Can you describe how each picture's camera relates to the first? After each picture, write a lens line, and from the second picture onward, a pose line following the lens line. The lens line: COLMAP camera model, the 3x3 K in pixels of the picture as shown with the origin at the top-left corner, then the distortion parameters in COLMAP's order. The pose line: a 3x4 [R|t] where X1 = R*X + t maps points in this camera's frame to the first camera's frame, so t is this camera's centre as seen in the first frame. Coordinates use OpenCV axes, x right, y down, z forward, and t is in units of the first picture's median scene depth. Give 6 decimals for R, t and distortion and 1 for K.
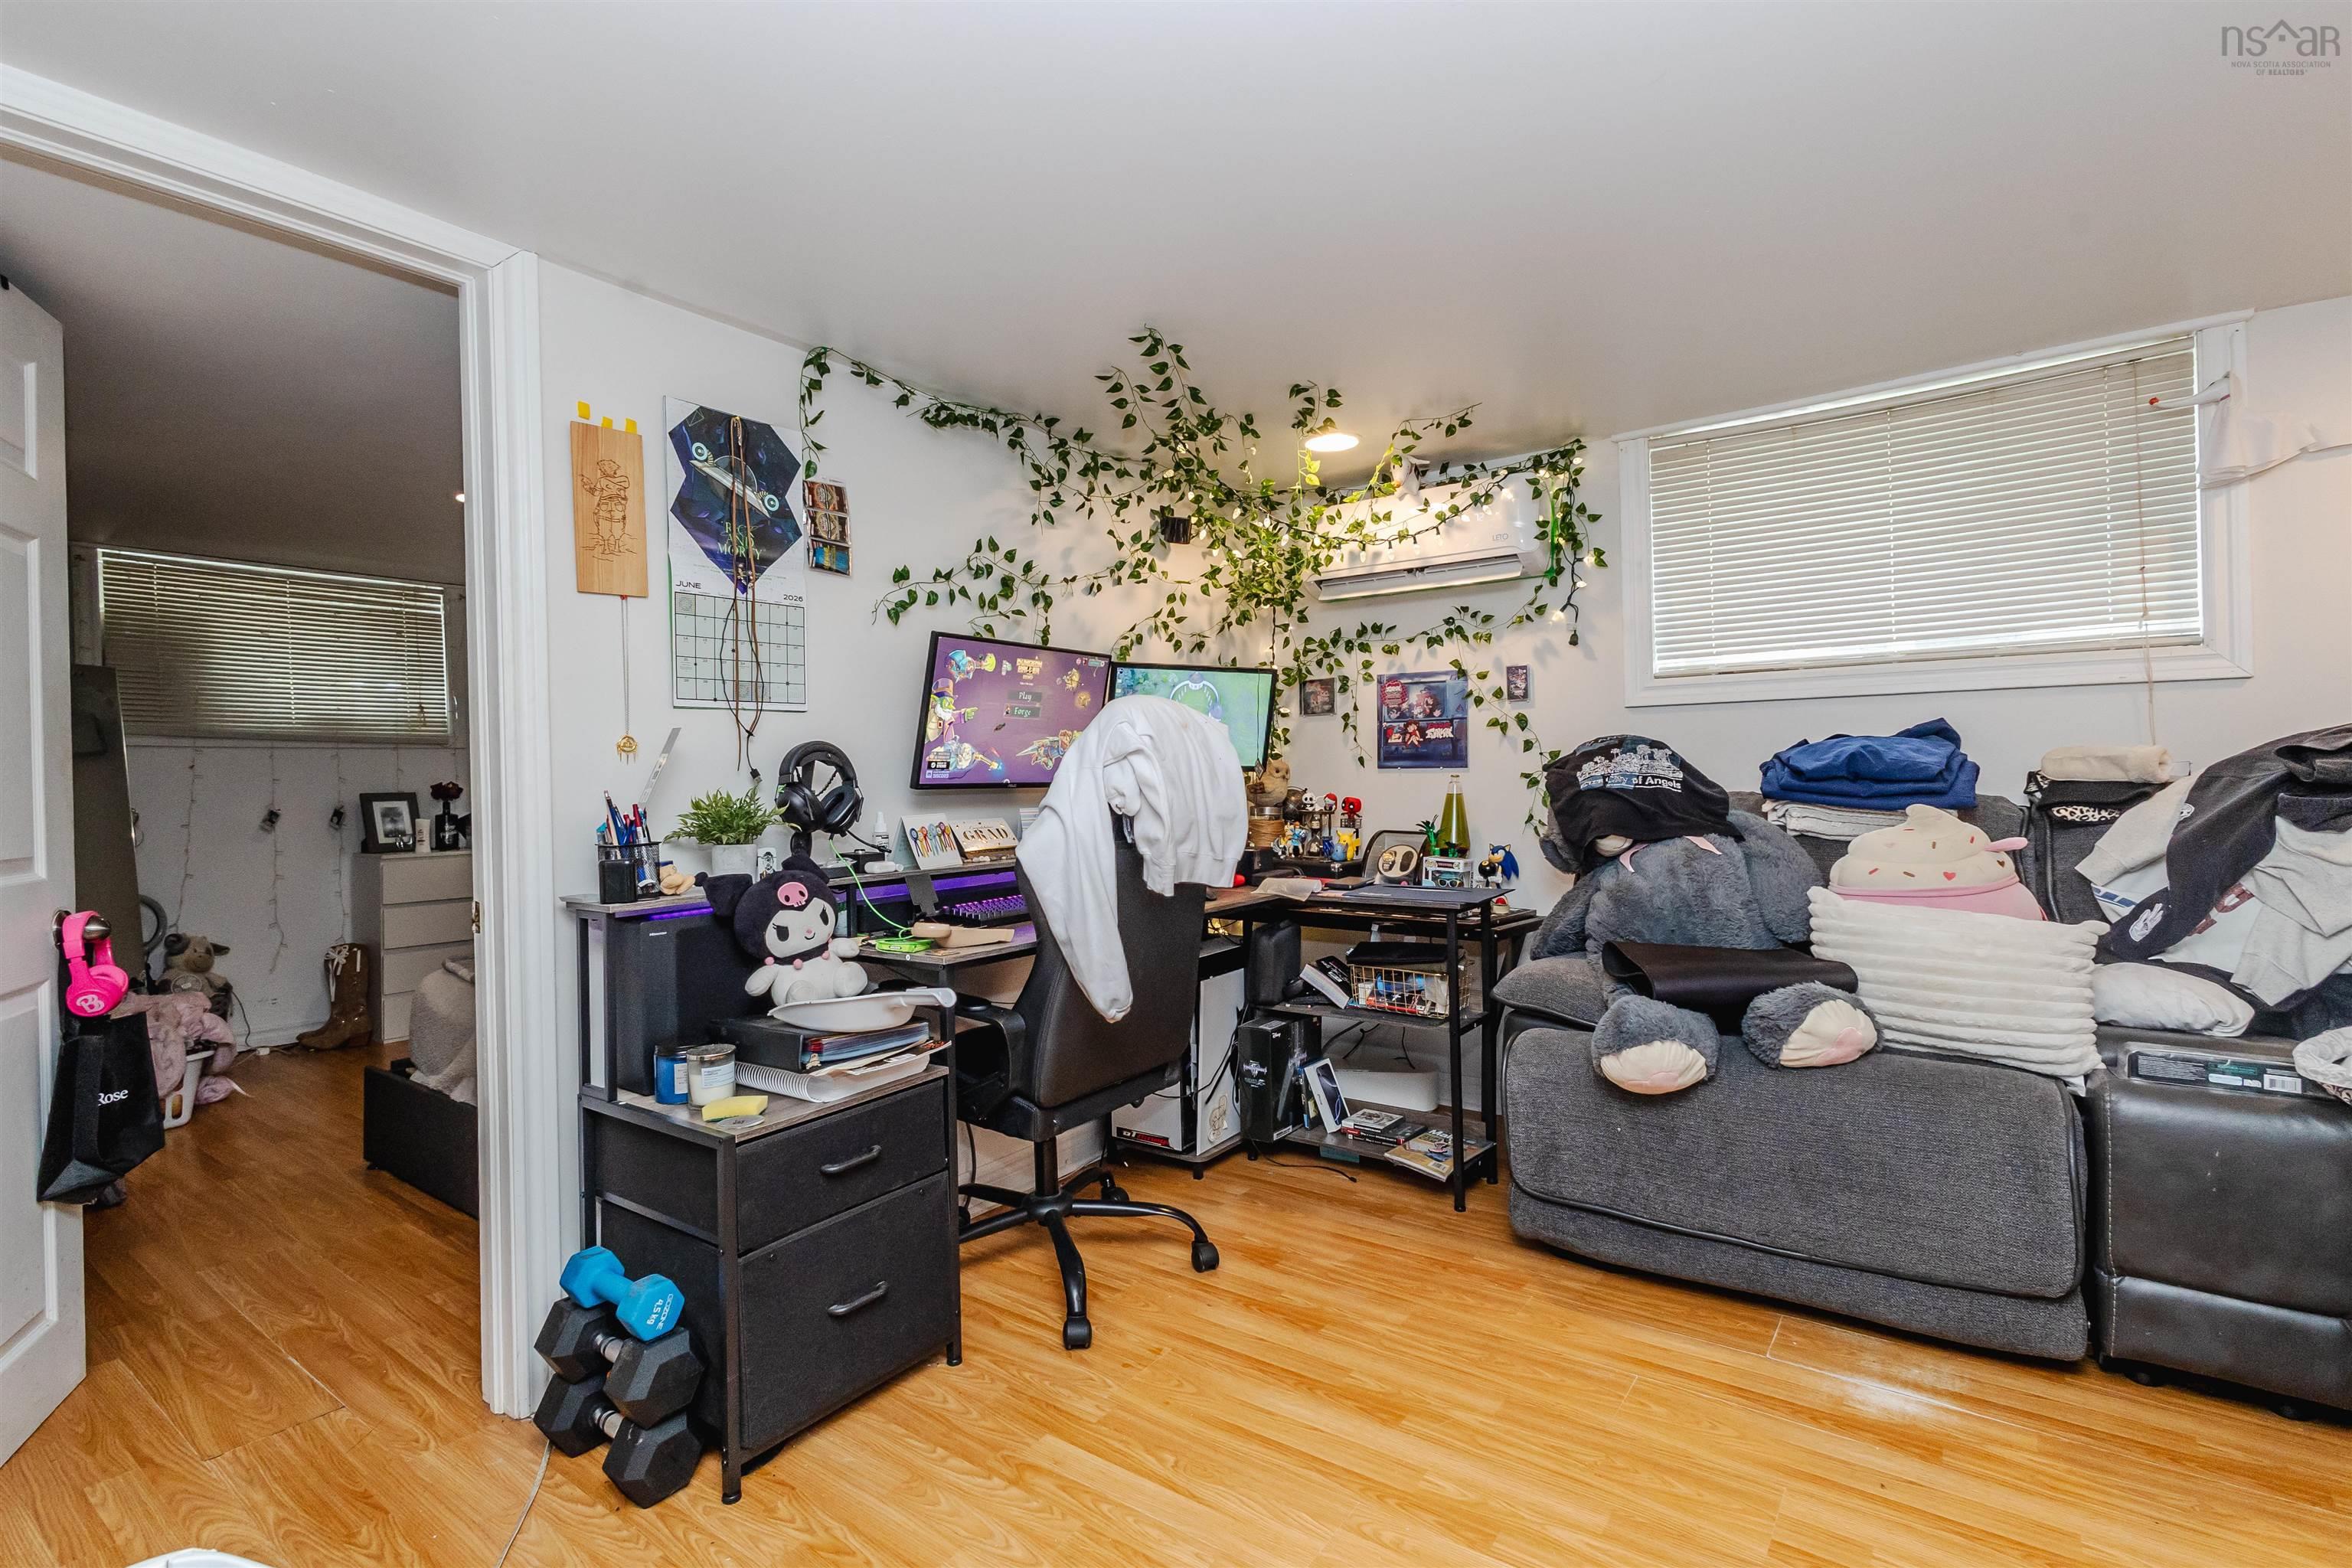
lens RADIAL K [[1092.9, 0, 1171.6], [0, 1092.9, 787.1], [0, 0, 1]] dist [0.013031, -0.000345]
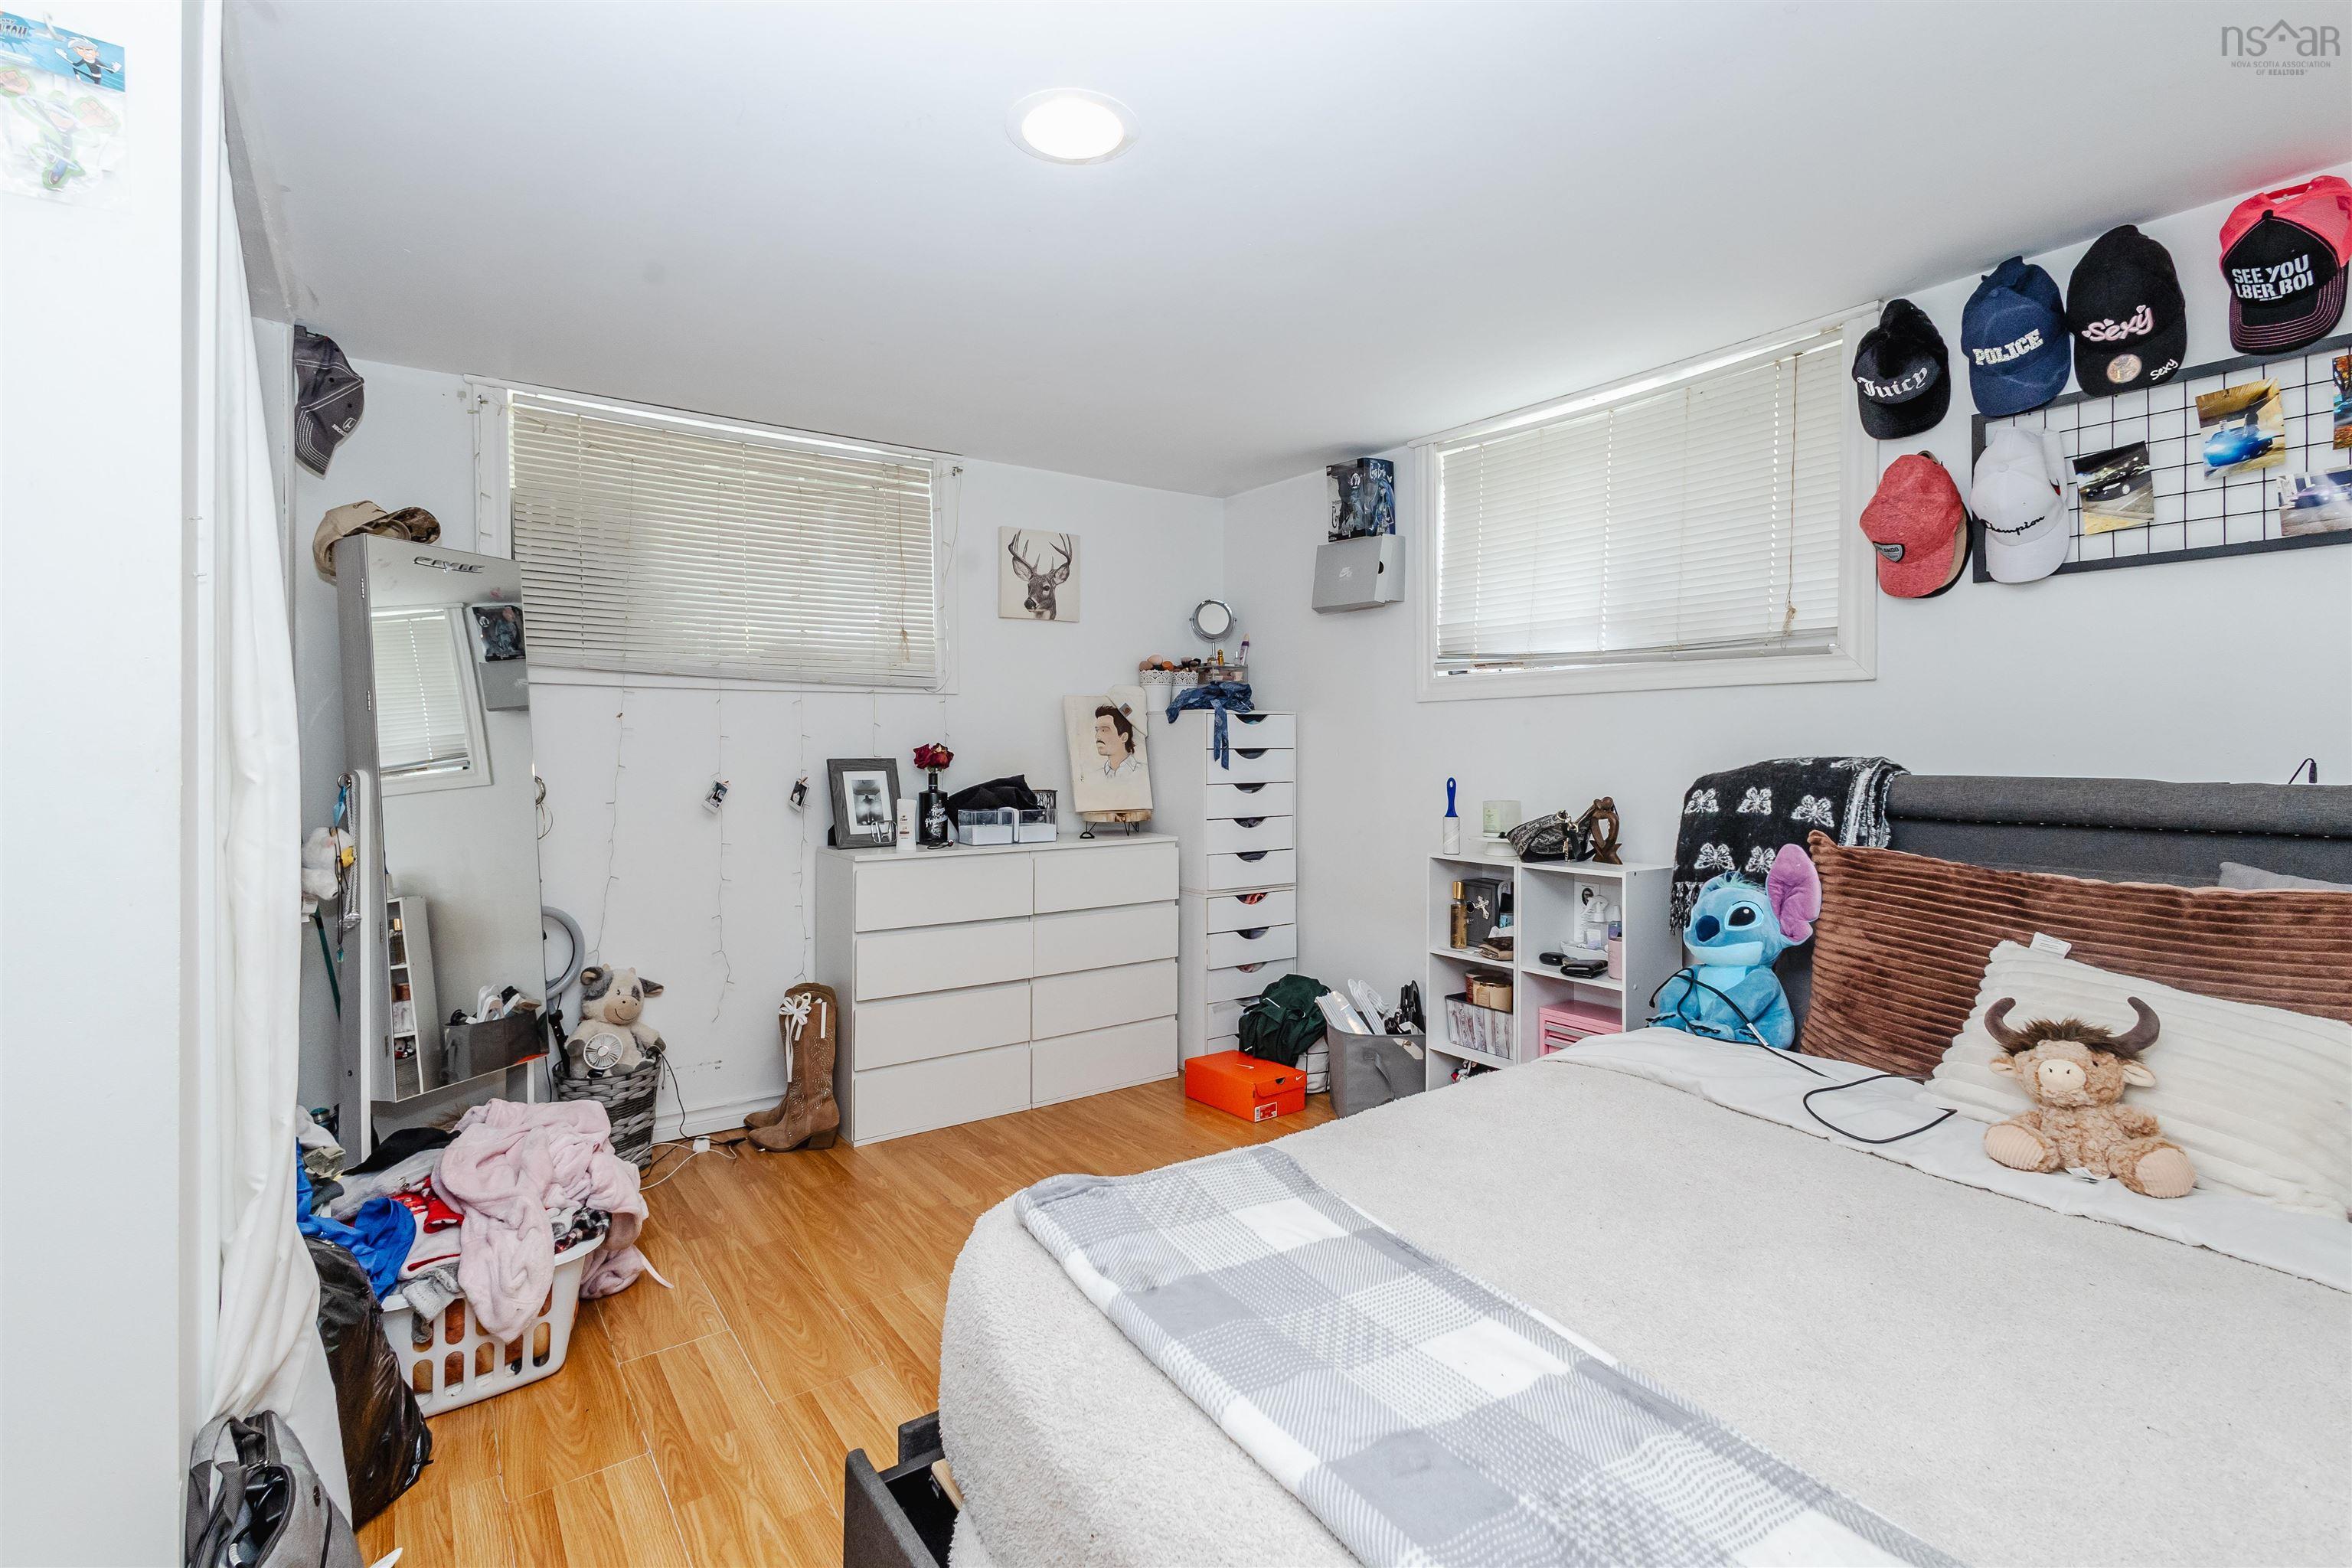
lens RADIAL K [[1092.9, 0, 1178.7], [0, 1092.9, 764.8], [0, 0, 1]] dist [0.013031, -0.000345]
pose [[0.950288, 0.021872, -0.310603, -0.342502], [-0.019066, 0.999745, 0.012070, -0.003531], [0.310788, -0.005548, 0.950463, 0.452670]]
